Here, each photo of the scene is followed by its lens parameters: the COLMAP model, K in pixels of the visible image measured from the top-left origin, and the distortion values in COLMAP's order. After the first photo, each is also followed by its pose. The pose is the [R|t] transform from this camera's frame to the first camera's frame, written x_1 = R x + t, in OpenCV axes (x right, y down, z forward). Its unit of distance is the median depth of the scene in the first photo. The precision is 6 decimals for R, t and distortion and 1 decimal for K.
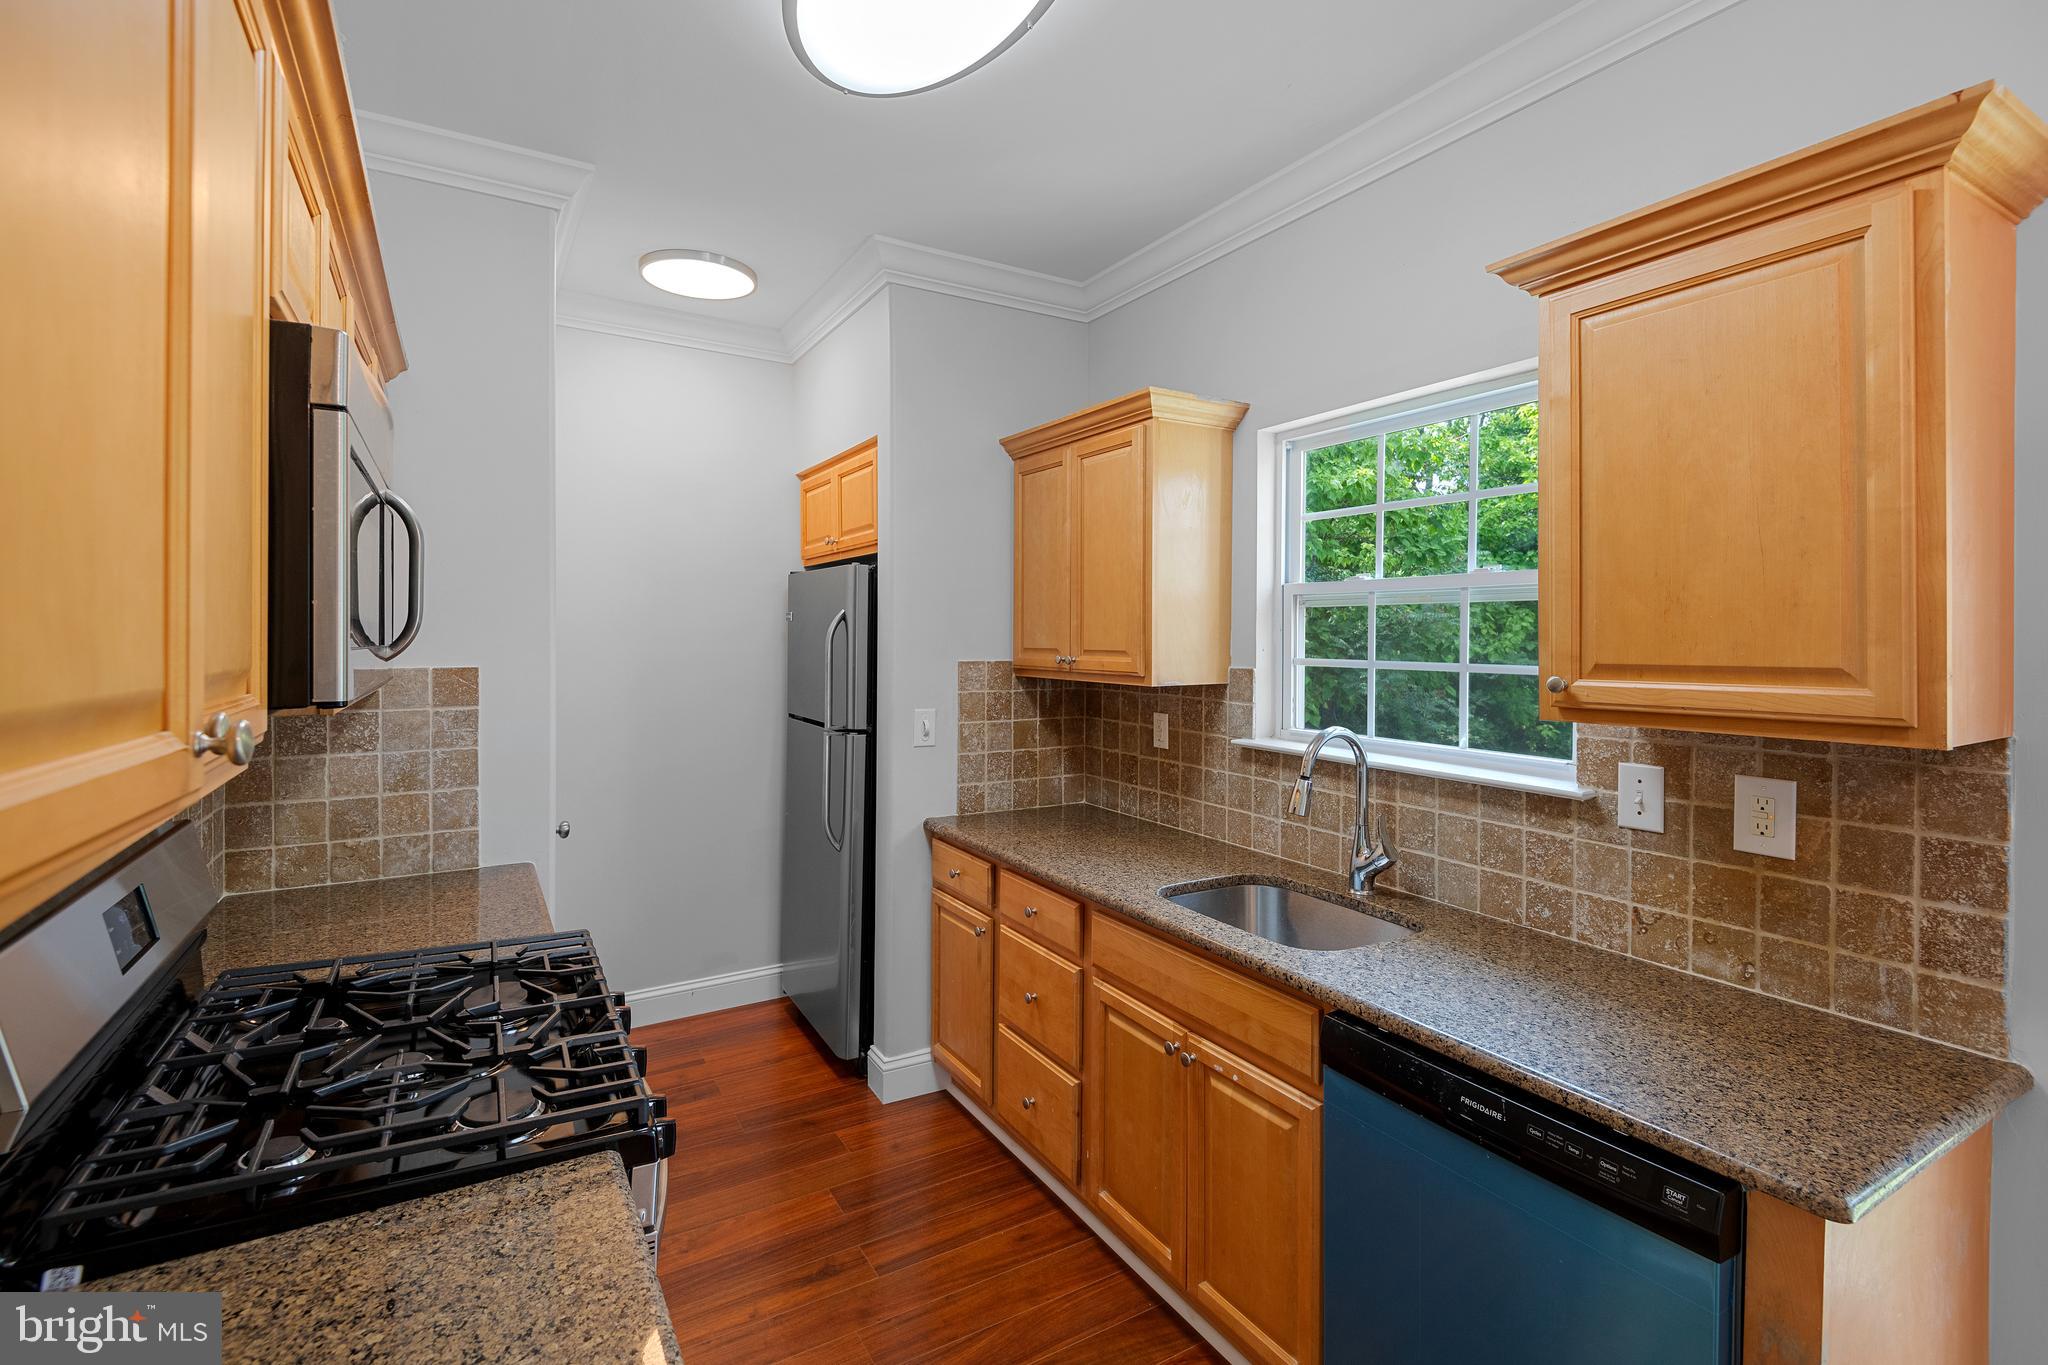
lens RADIAL K [[933.8, 0, 1023.7], [0, 933.8, 643.3], [0, 0, 1]] dist [0.027724, -0.020071]
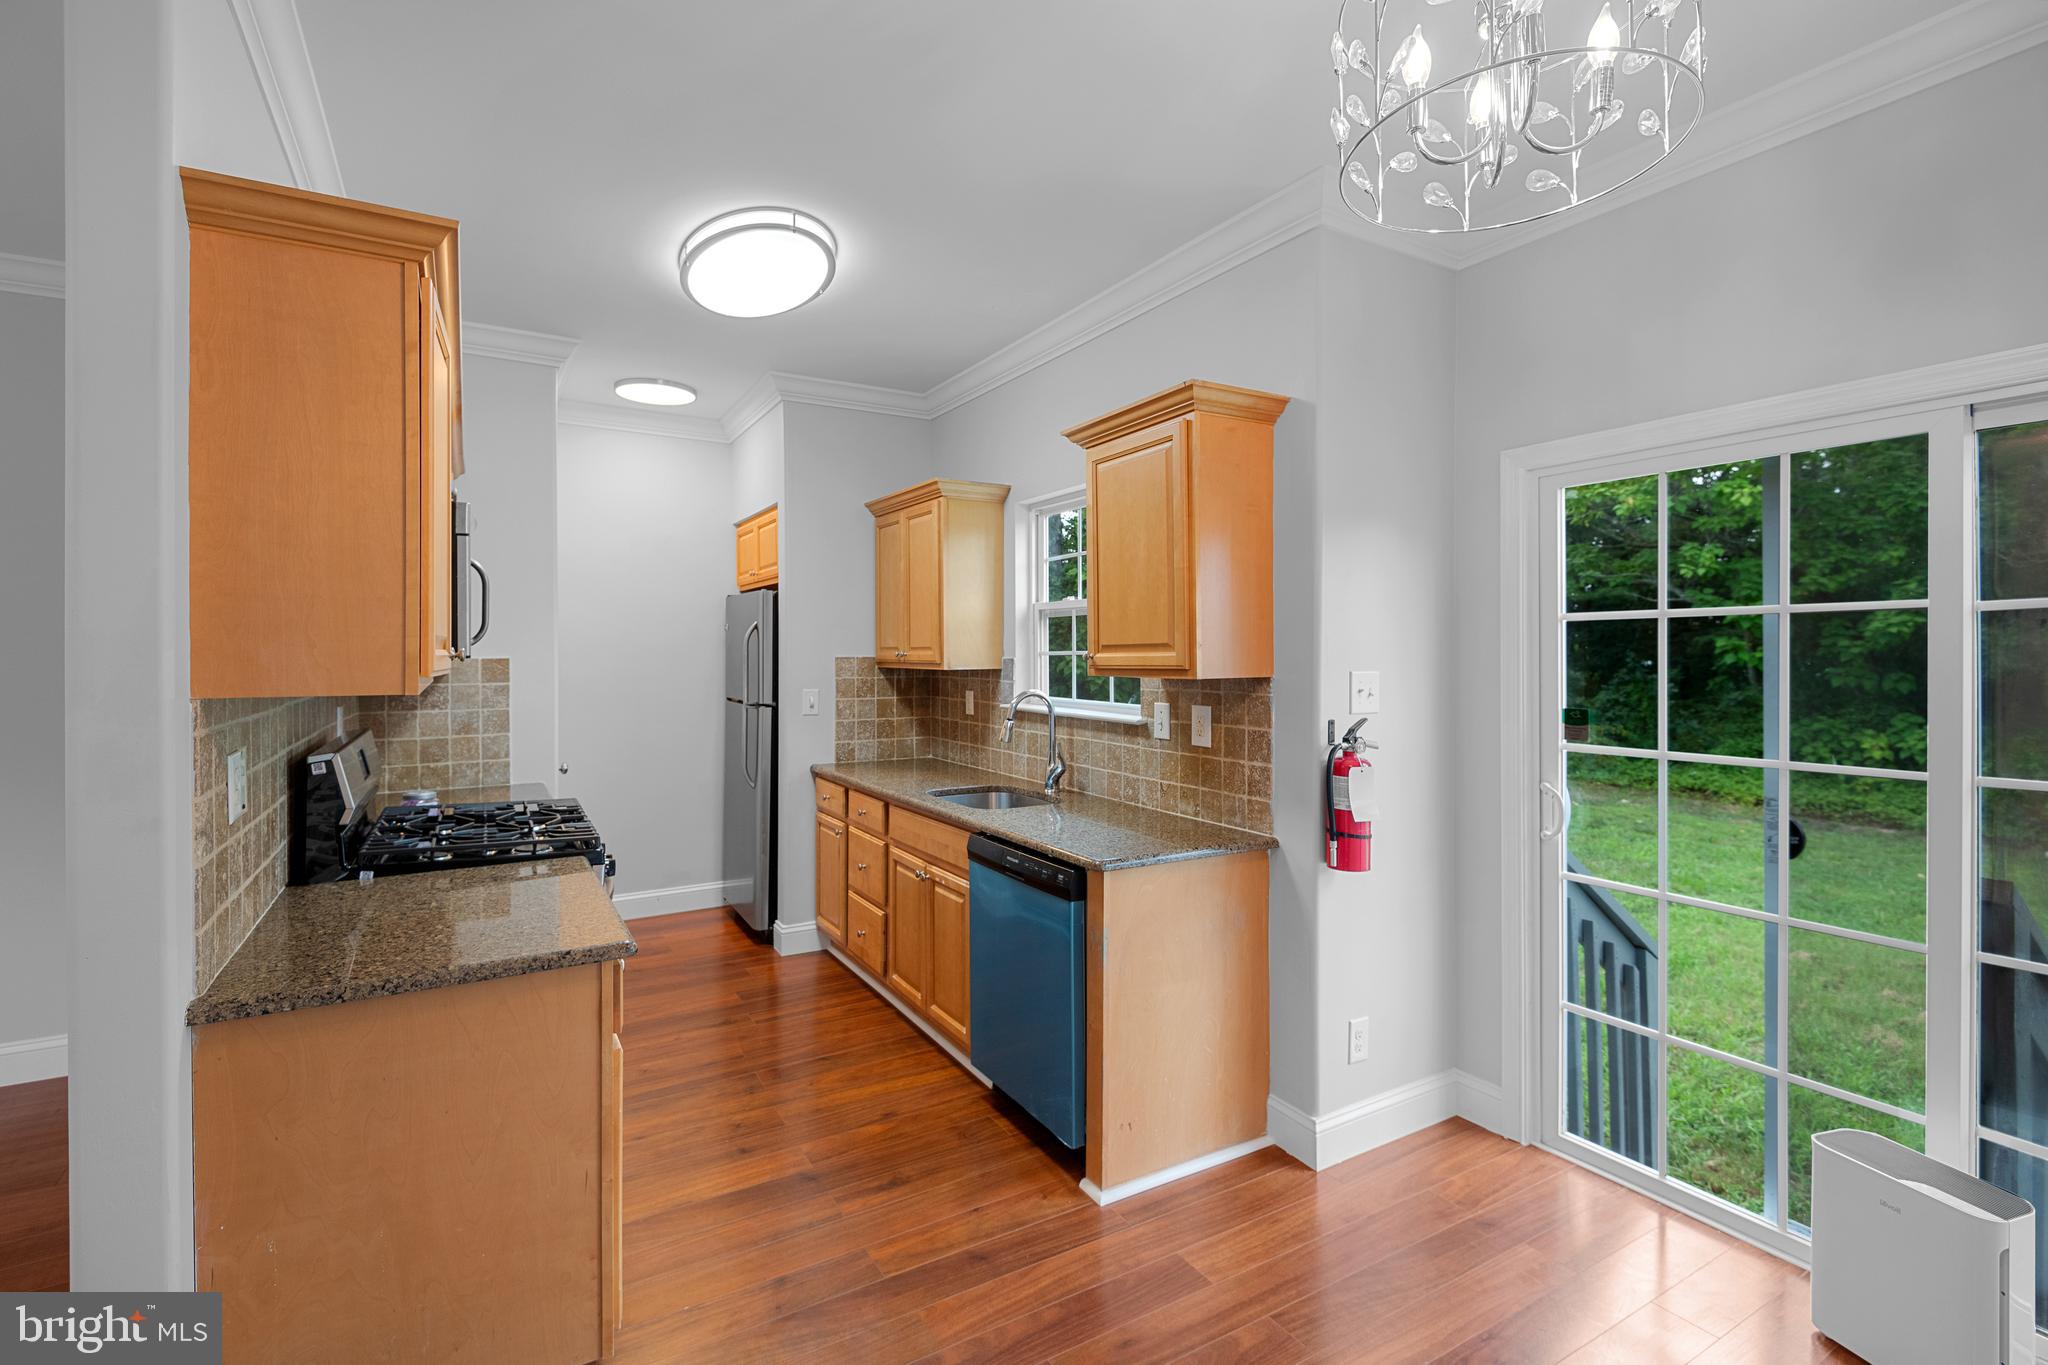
lens RADIAL K [[924.6, 0, 1017.0], [0, 924.6, 659.4], [0, 0, 1]] dist [0.029410, -0.019488]
pose [[0.999974, -0.005276, -0.004979, 0.298409], [0.005272, 0.999986, -0.000824, 0.035201], [0.004983, 0.000798, 0.999987, -0.594532]]
